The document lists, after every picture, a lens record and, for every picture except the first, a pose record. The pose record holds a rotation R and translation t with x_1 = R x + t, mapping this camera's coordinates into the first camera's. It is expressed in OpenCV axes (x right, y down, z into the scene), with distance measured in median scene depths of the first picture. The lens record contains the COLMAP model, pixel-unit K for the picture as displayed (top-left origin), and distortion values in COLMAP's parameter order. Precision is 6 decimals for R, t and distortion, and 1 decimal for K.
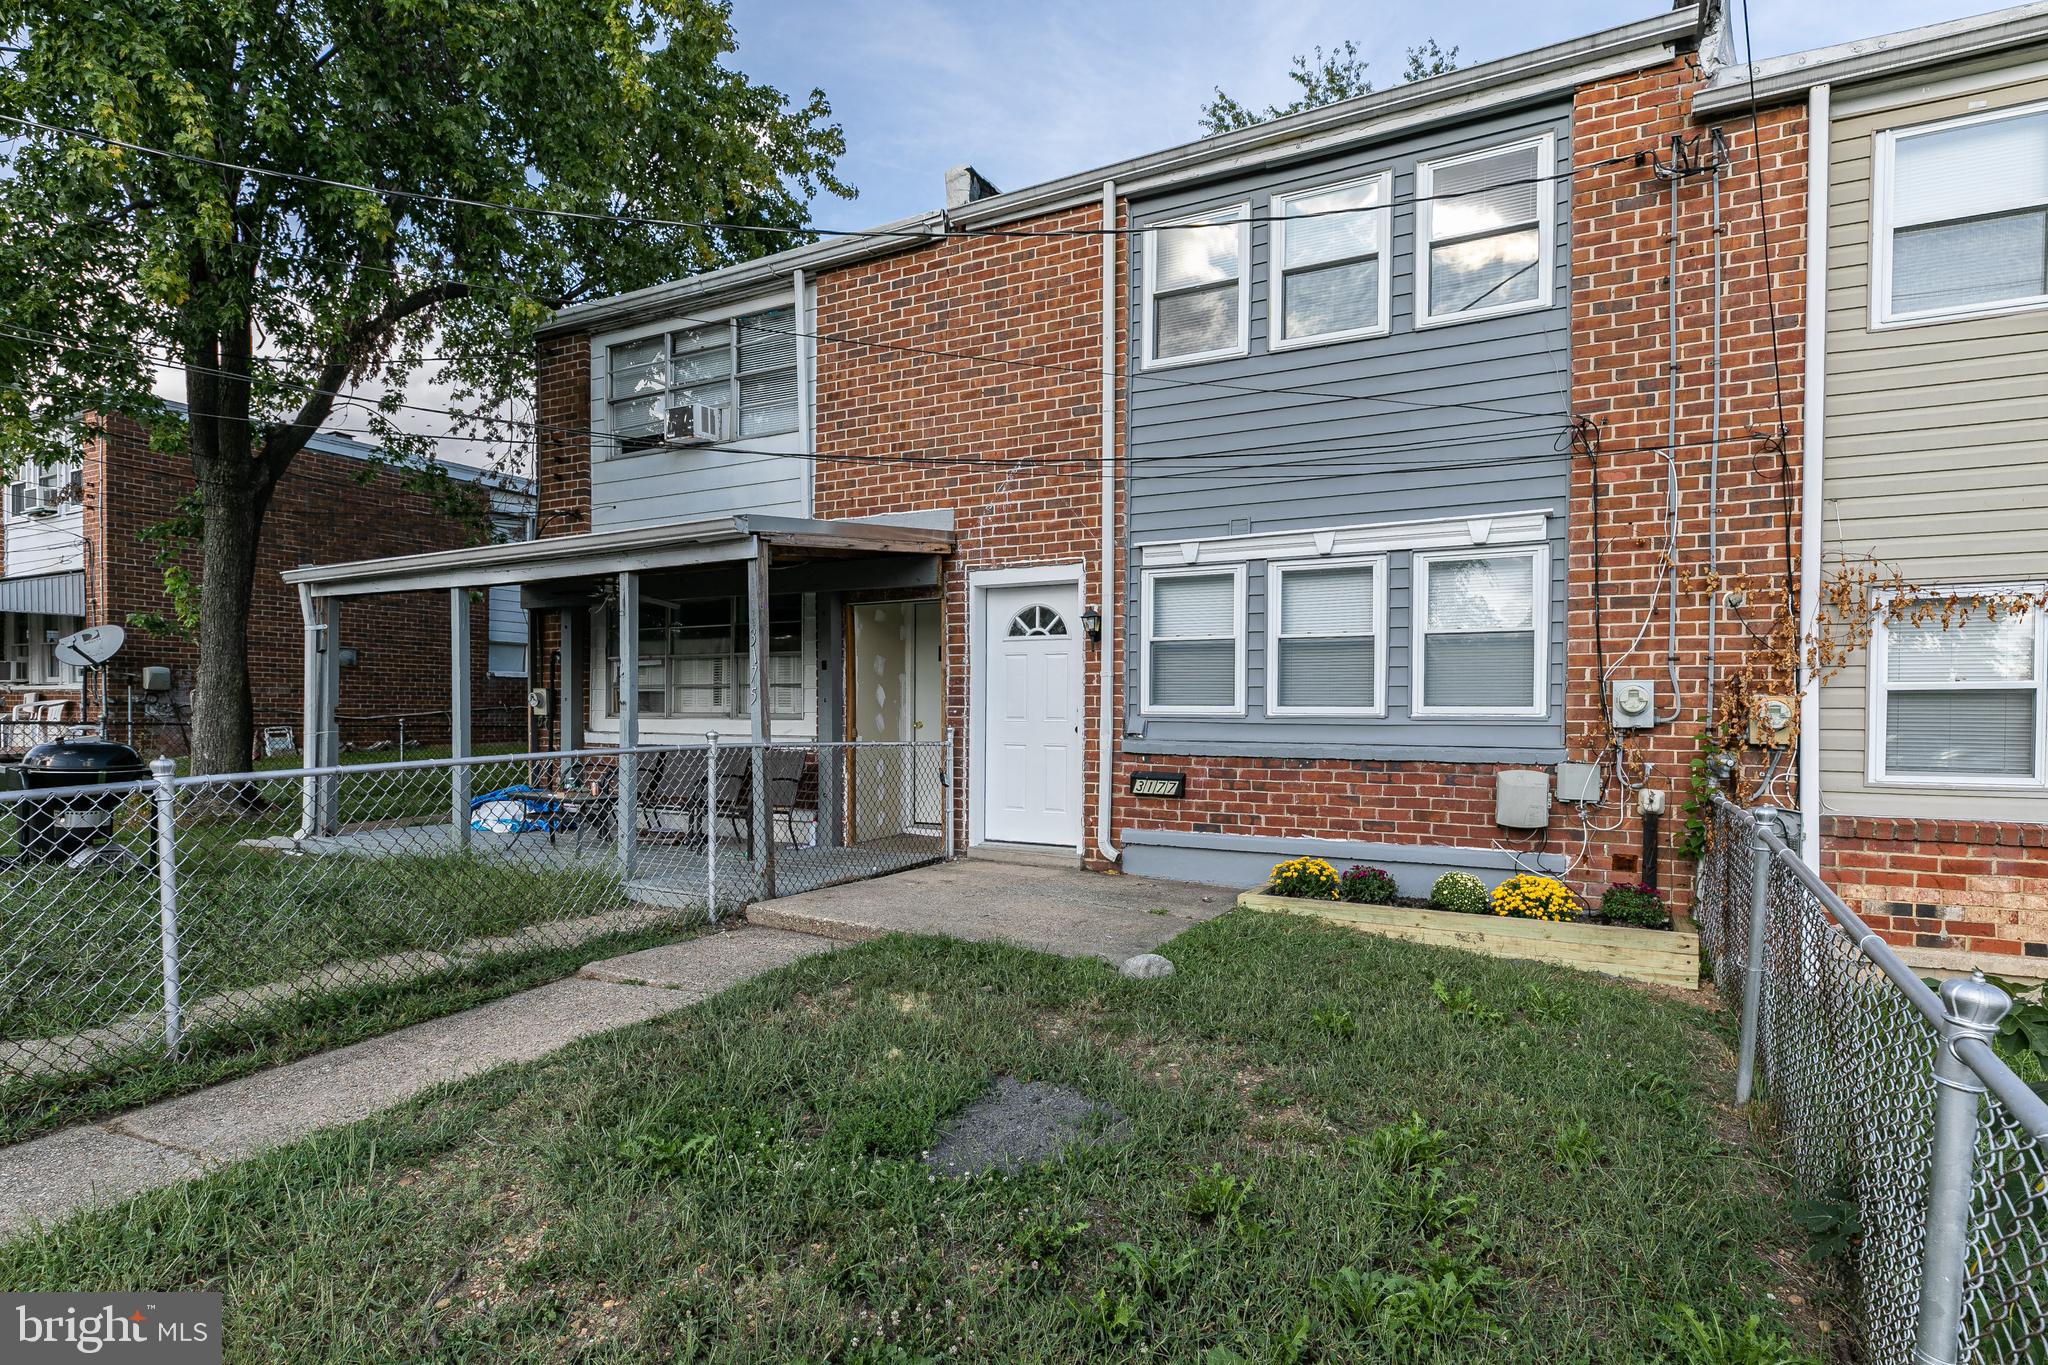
lens RADIAL K [[1088.9, 0, 1013.8], [0, 1088.9, 727.4], [0, 0, 1]] dist [0.004191, -0.002231]
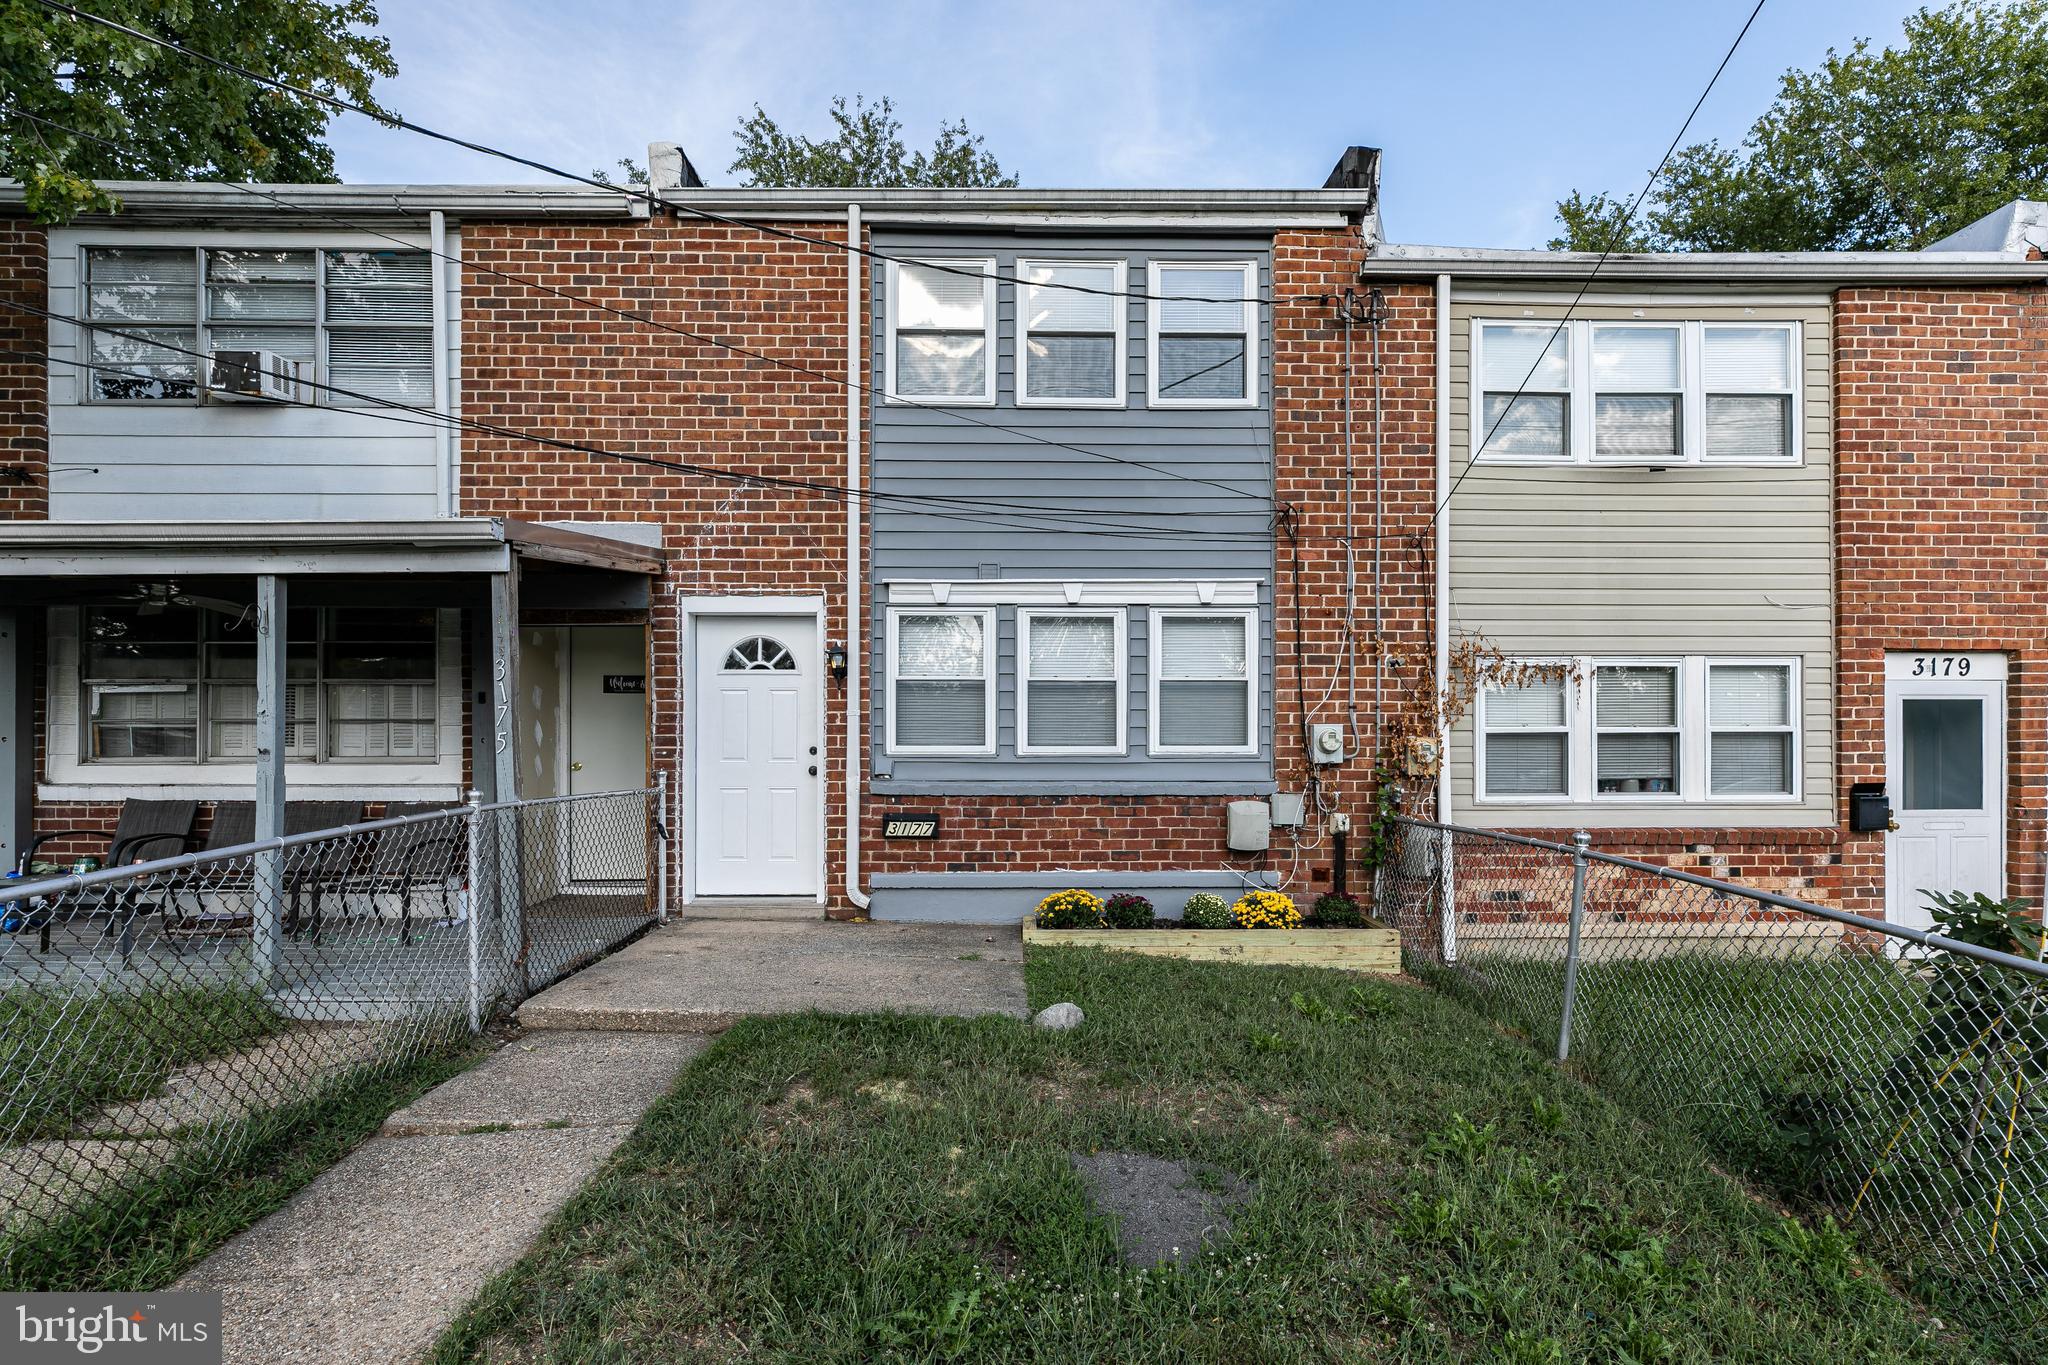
lens RADIAL K [[1088.9, 0, 1048.0], [0, 1088.9, 725.8], [0, 0, 1]] dist [0.004191, -0.002231]
pose [[0.862315, -0.001608, 0.506370, -0.278445], [0.011480, 0.999800, -0.016375, -0.022087], [-0.506242, 0.019933, 0.862161, 0.095351]]
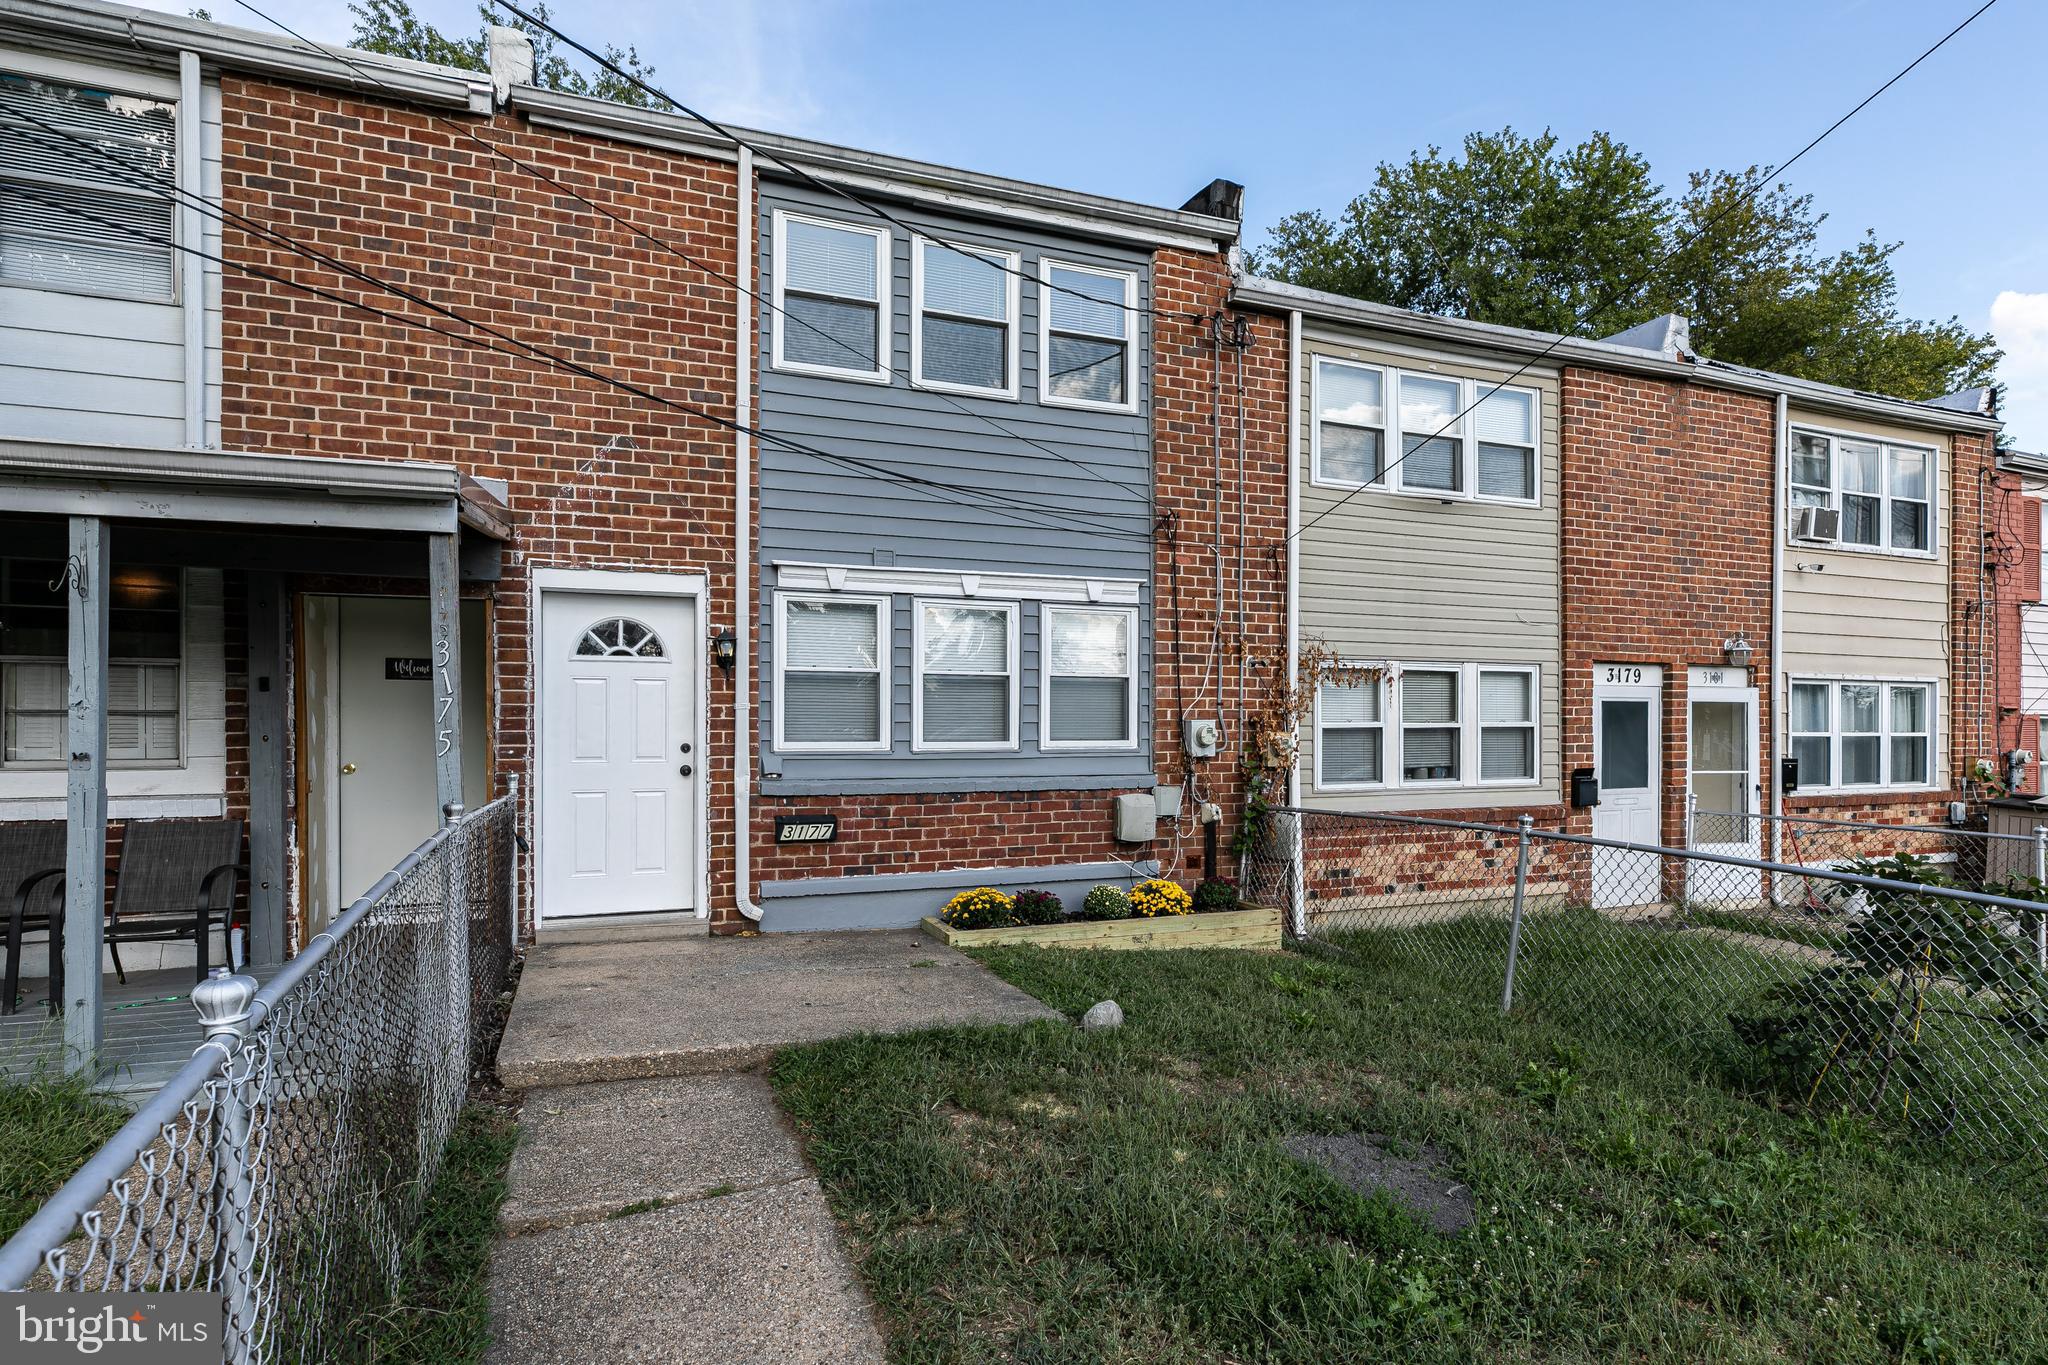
lens RADIAL K [[1099.5, 0, 1057.1], [0, 1099.5, 720.8], [0, 0, 1]] dist [0.000713, 0.000292]
pose [[0.623154, -0.002473, 0.782095, -0.491049], [0.012809, 0.999893, -0.007045, -0.030940], [-0.781994, 0.014408, 0.623119, 0.281670]]
